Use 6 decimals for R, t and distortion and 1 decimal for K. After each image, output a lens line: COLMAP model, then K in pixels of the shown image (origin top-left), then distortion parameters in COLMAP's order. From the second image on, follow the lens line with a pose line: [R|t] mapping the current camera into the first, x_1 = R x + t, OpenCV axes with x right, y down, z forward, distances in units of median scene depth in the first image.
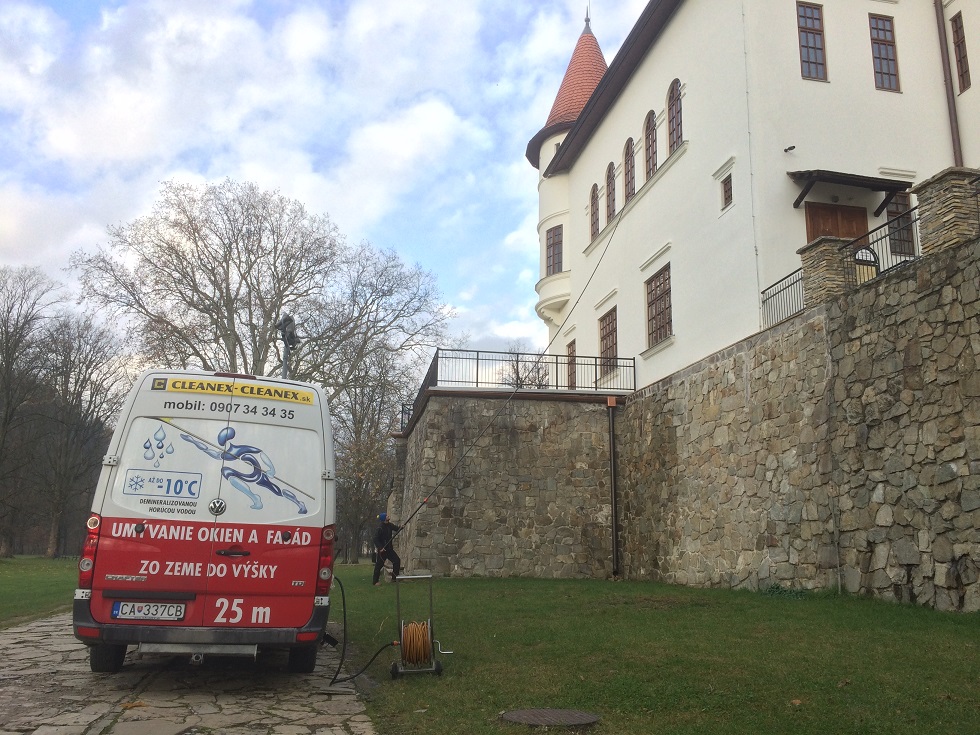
lens RADIAL K [[835.1, 0, 491.6], [0, 835.1, 362.6], [0, 0, 1]] dist [0.078133, -0.090178]
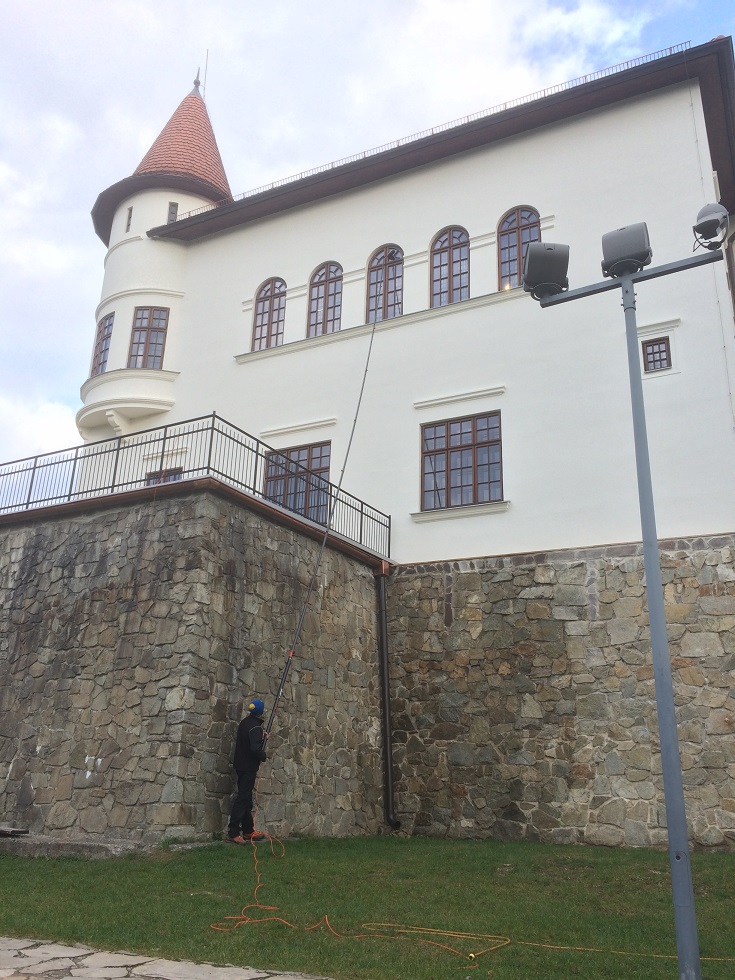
lens RADIAL K [[835.1, 0, 371.6], [0, 835.1, 484.3], [0, 0, 1]] dist [0.078133, -0.090178]
pose [[0.624643, 0.277716, 0.729860, -0.577437], [-0.195370, 0.960480, -0.198263, 0.174588], [-0.756077, -0.018749, 0.654214, 0.794090]]
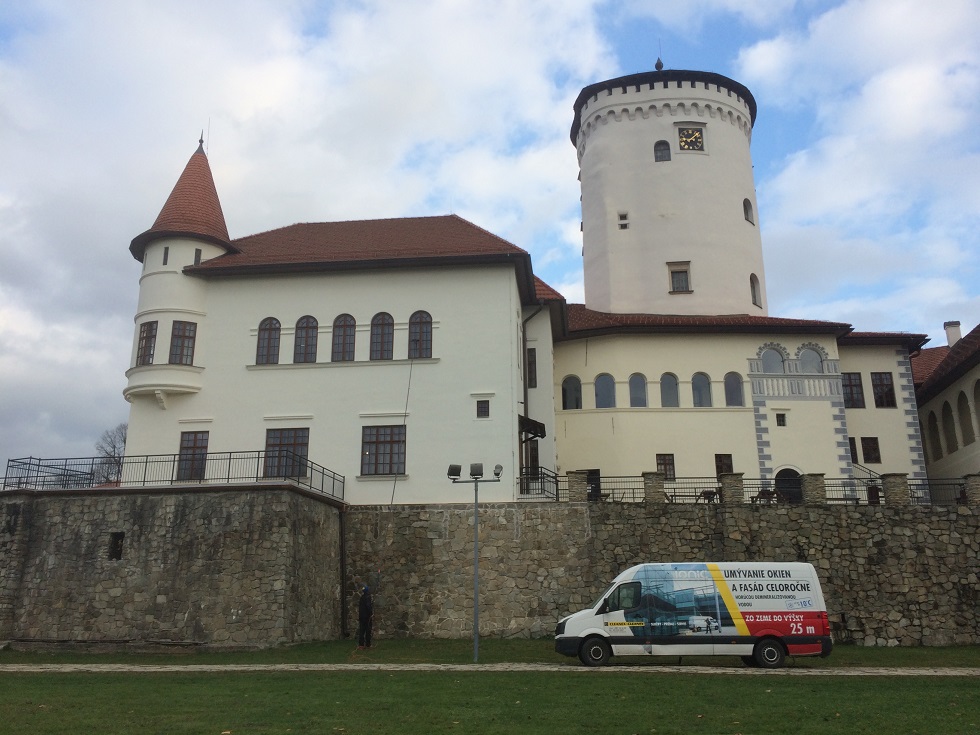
lens RADIAL K [[835.1, 0, 485.4], [0, 835.1, 358.6], [0, 0, 1]] dist [0.078133, -0.090178]
pose [[0.319920, 0.269407, 0.908334, -1.615328], [-0.205196, 0.955667, -0.211175, 0.079860], [-0.924957, -0.118828, 0.361018, 0.448902]]
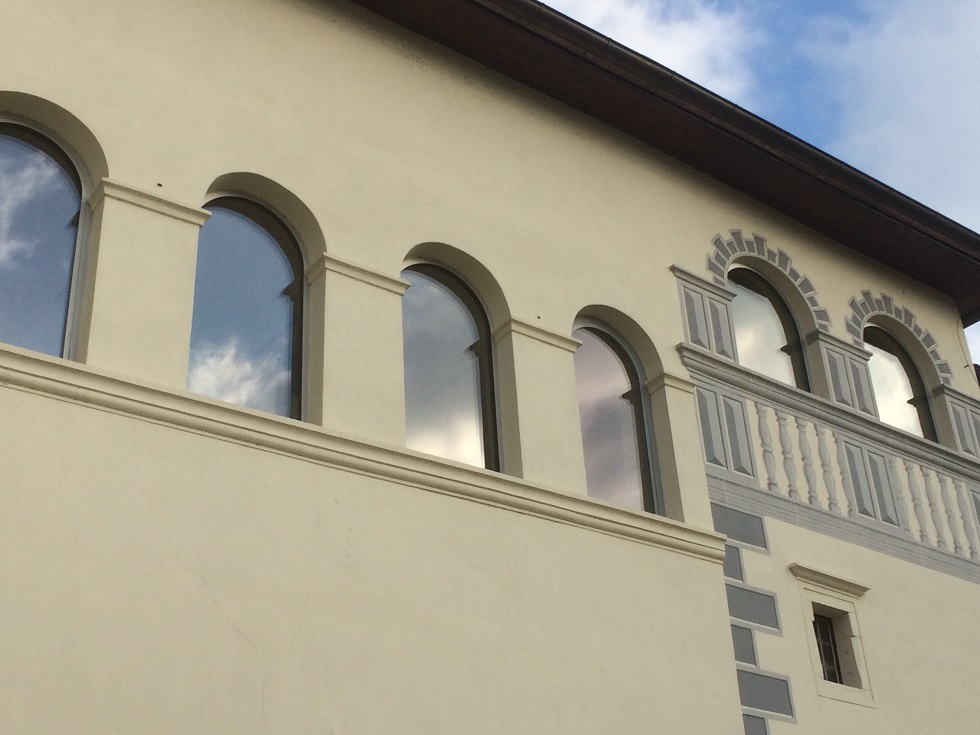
lens RADIAL K [[1361.4, 0, 485.0], [0, 1361.4, 360.2], [0, 0, 1]] dist [0.075921, 0.000000]
pose [[-0.305142, 0.477538, 0.823921, 0.588645], [-0.169265, 0.824211, -0.540394, -0.199641], [-0.937143, -0.304358, -0.170671, 0.867078]]
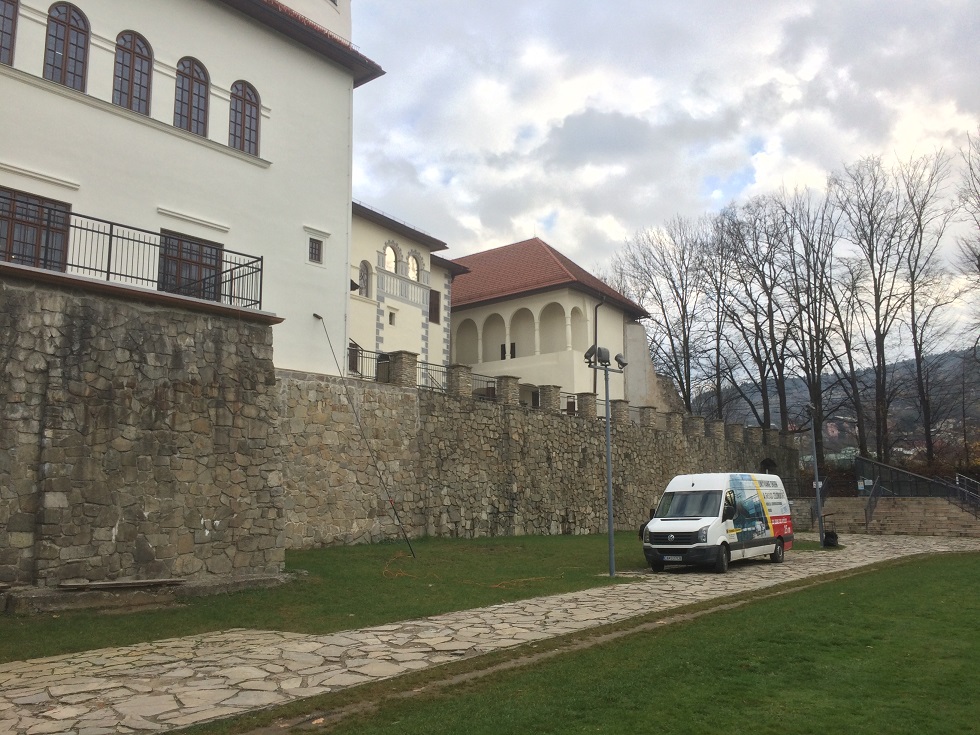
lens RADIAL K [[835.1, 0, 490.5], [0, 835.1, 358.2], [0, 0, 1]] dist [0.078133, -0.090178]
pose [[-0.631128, 0.114048, 0.767248, -1.069003], [-0.179977, 0.940607, -0.287865, 0.345939], [-0.754510, -0.319767, -0.573118, 1.797894]]
